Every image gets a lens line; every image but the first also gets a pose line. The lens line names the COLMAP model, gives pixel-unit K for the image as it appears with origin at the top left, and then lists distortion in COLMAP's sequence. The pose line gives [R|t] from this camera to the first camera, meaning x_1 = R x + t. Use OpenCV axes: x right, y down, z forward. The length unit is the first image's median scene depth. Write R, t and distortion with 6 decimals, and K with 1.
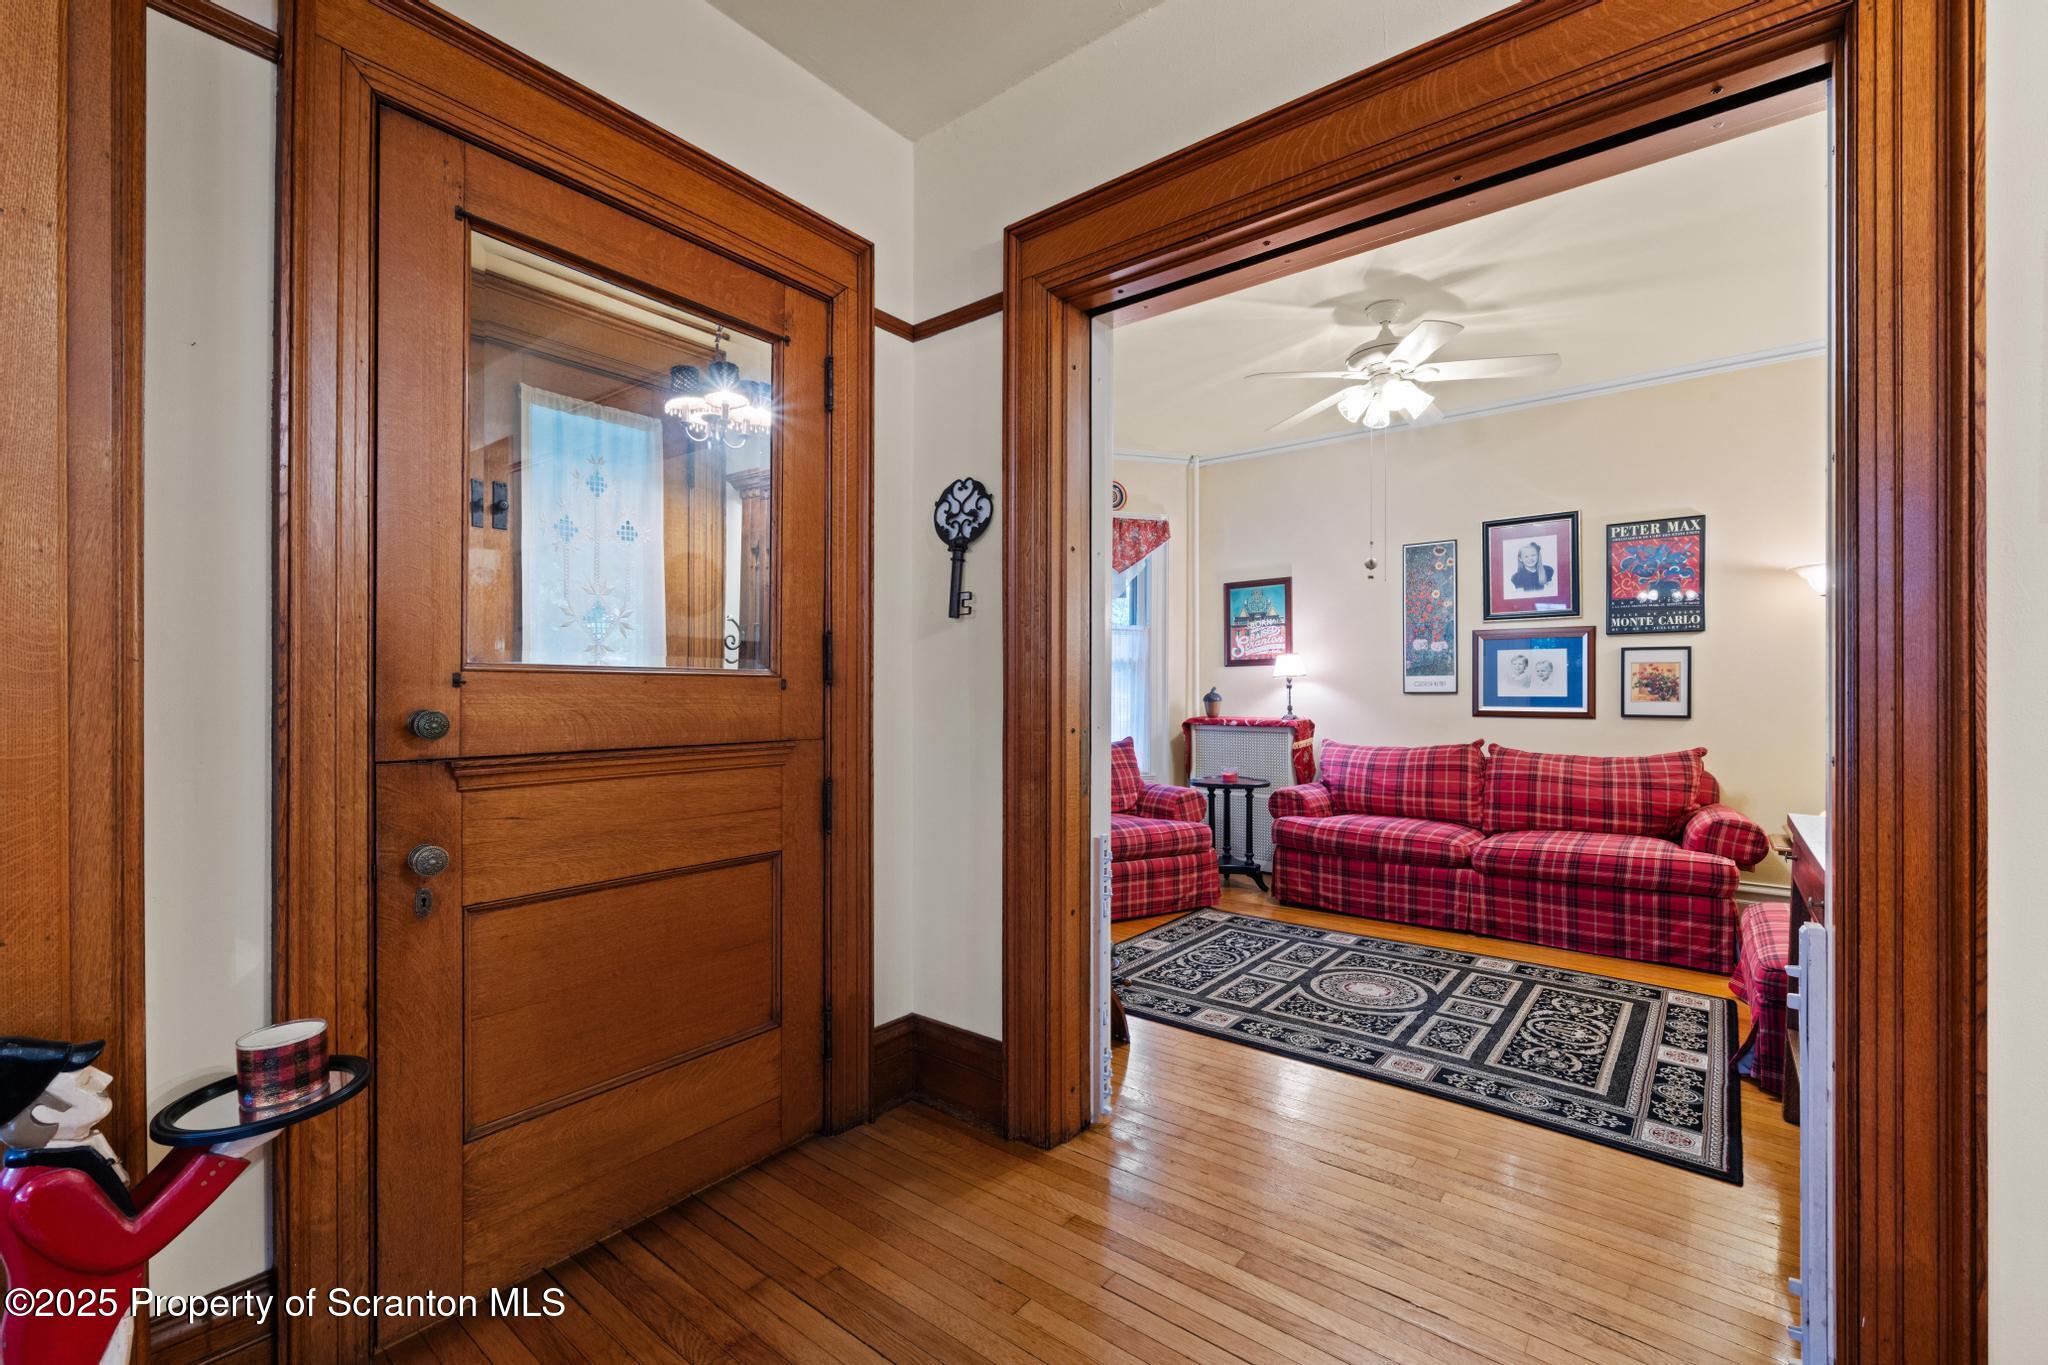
lens RADIAL K [[839.2, 0, 1021.1], [0, 839.2, 692.1], [0, 0, 1]] dist [-0.001143, 0.000715]
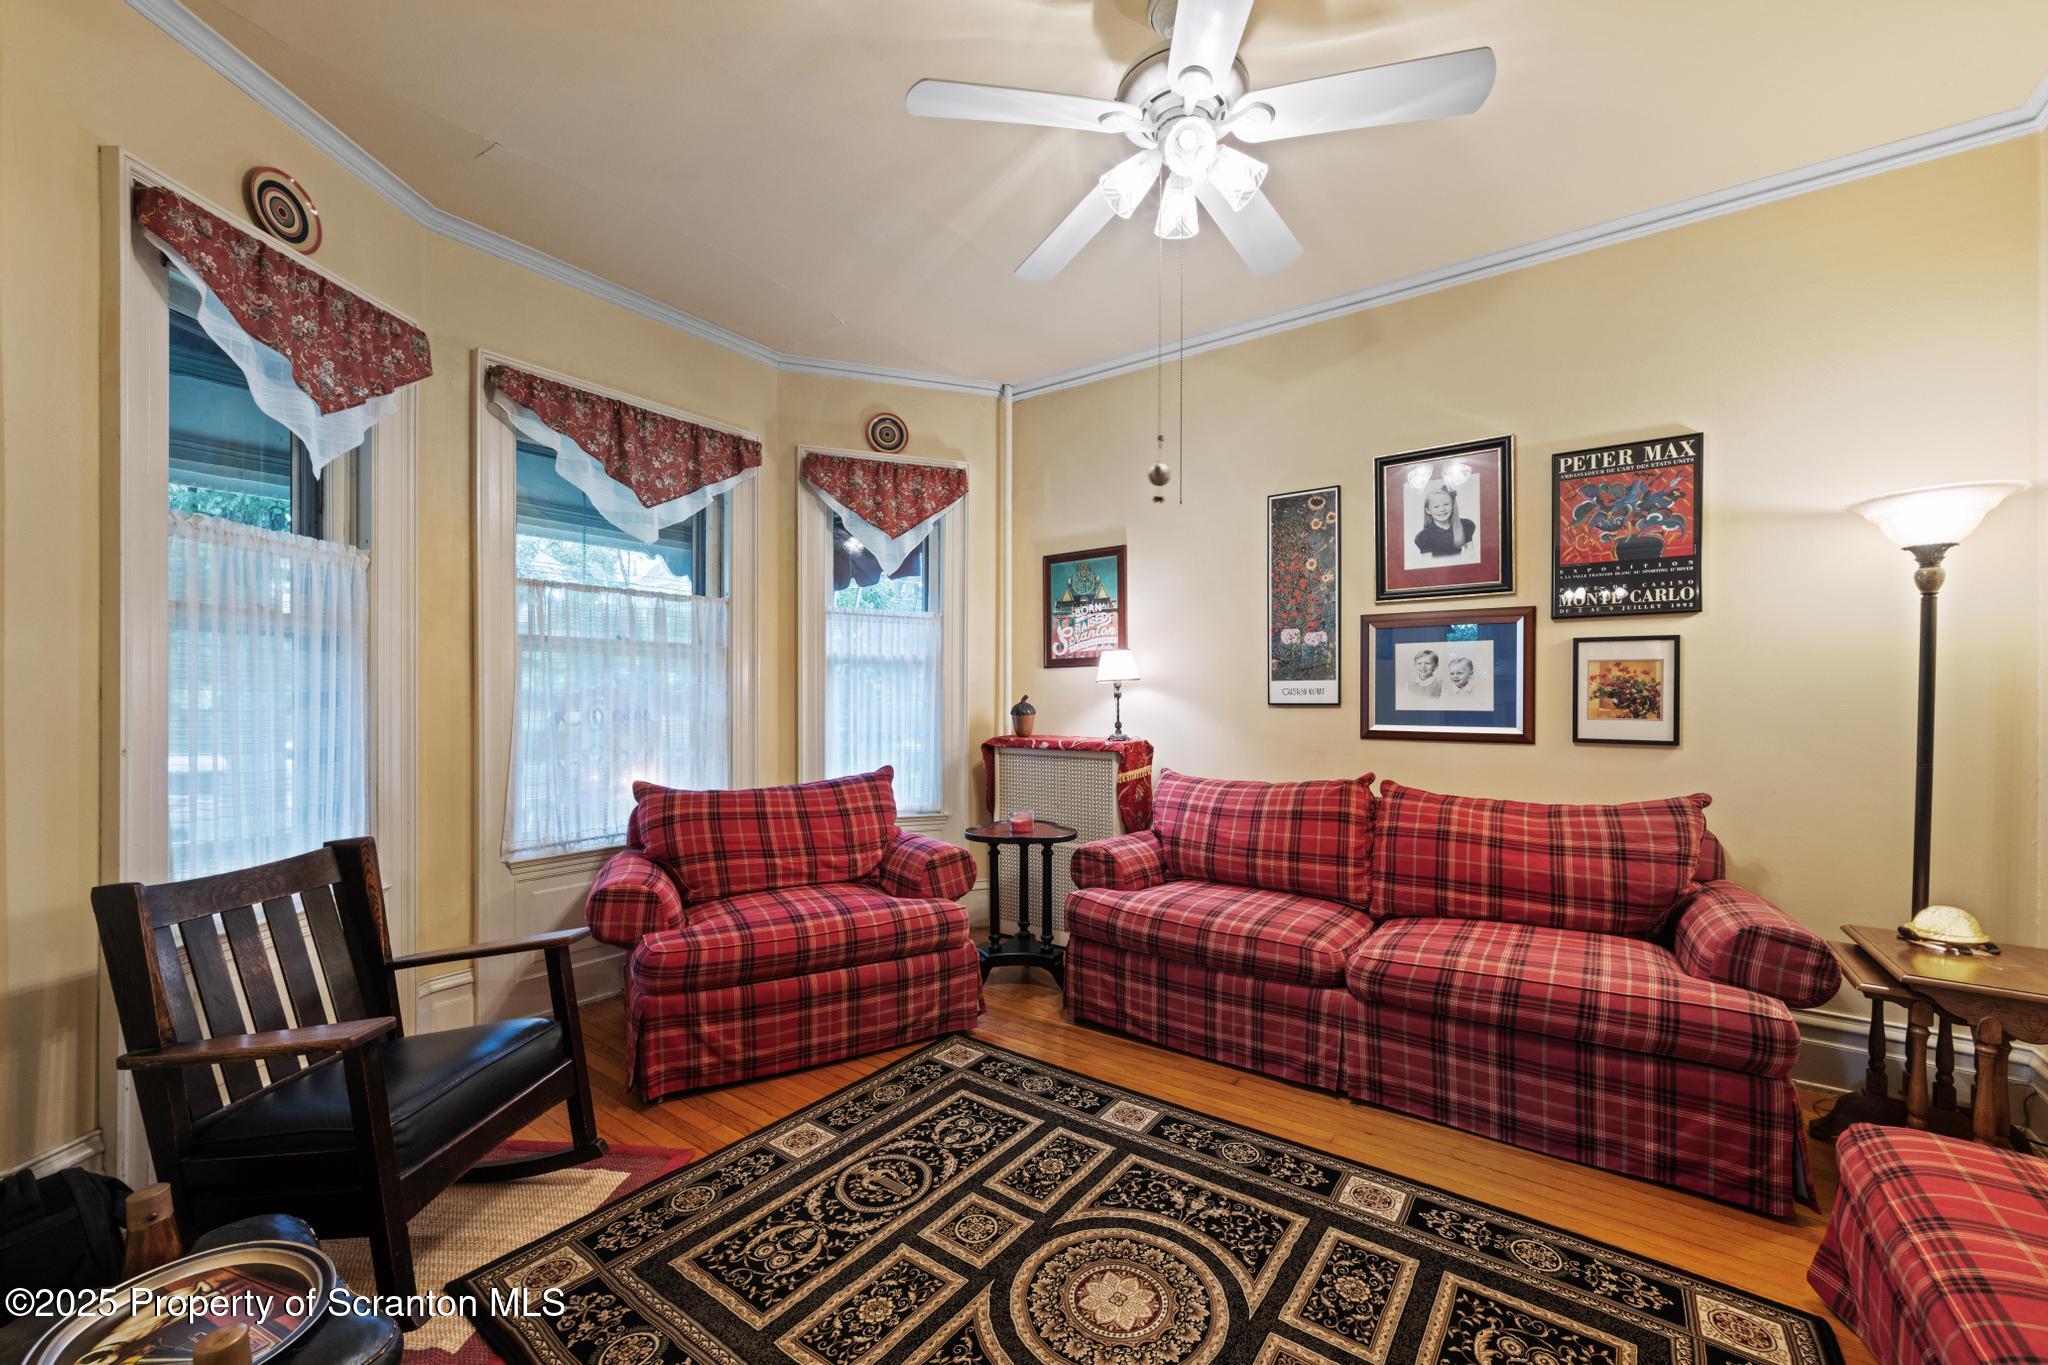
lens RADIAL K [[795.1, 0, 1018.3], [0, 795.1, 700.6], [0, 0, 1]] dist [0.001747, -0.000214]
pose [[0.998736, 0.002132, 0.050211, 0.306658], [-0.002246, 0.999995, 0.002218, -0.004704], [-0.050206, -0.002328, 0.998736, 0.492499]]
